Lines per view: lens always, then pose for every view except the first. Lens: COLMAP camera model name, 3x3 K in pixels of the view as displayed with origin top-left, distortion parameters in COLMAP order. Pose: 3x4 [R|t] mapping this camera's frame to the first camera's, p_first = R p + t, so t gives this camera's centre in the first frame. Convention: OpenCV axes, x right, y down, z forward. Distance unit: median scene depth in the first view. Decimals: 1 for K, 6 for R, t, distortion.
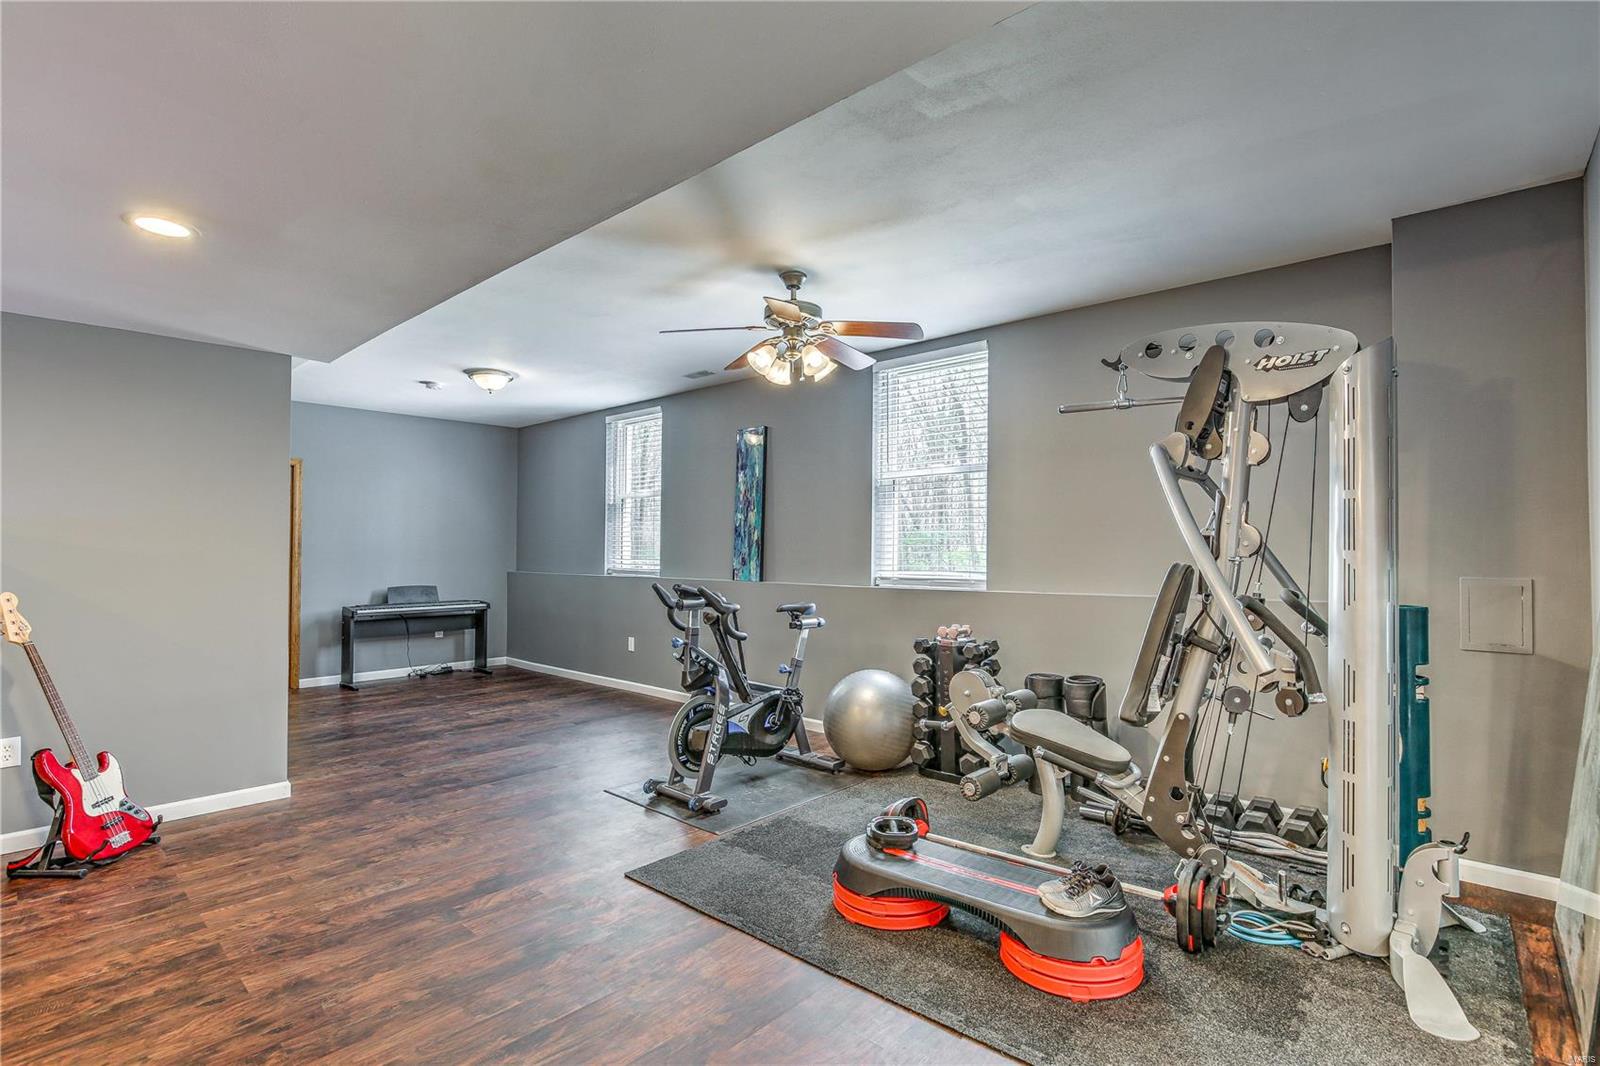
lens RADIAL K [[743.7, 0, 793.1], [0, 743.7, 547.3], [0, 0, 1]] dist [-0.003408, 0.002629]
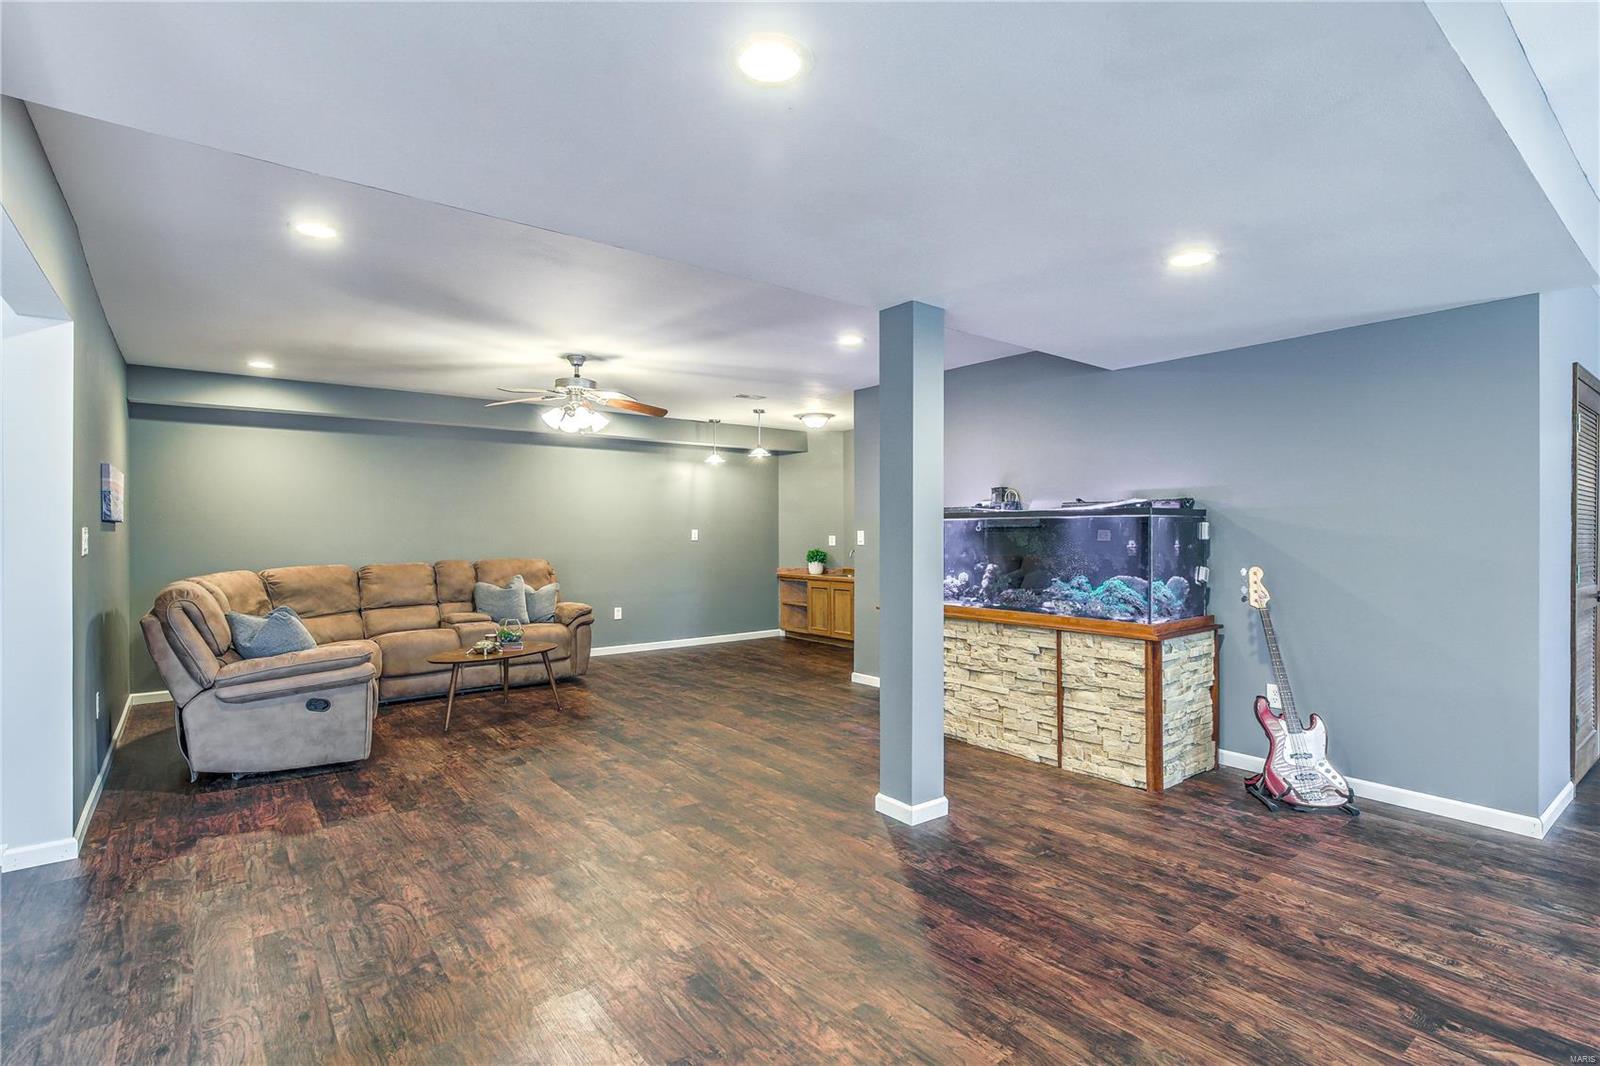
lens RADIAL K [[743.7, 0, 790.4], [0, 743.7, 527.1], [0, 0, 1]] dist [-0.003408, 0.002629]
pose [[-0.148911, -0.008932, -0.988810, 0.377965], [0.005826, 0.999934, -0.009910, -0.000728], [0.988833, -0.007237, -0.148849, 0.476038]]
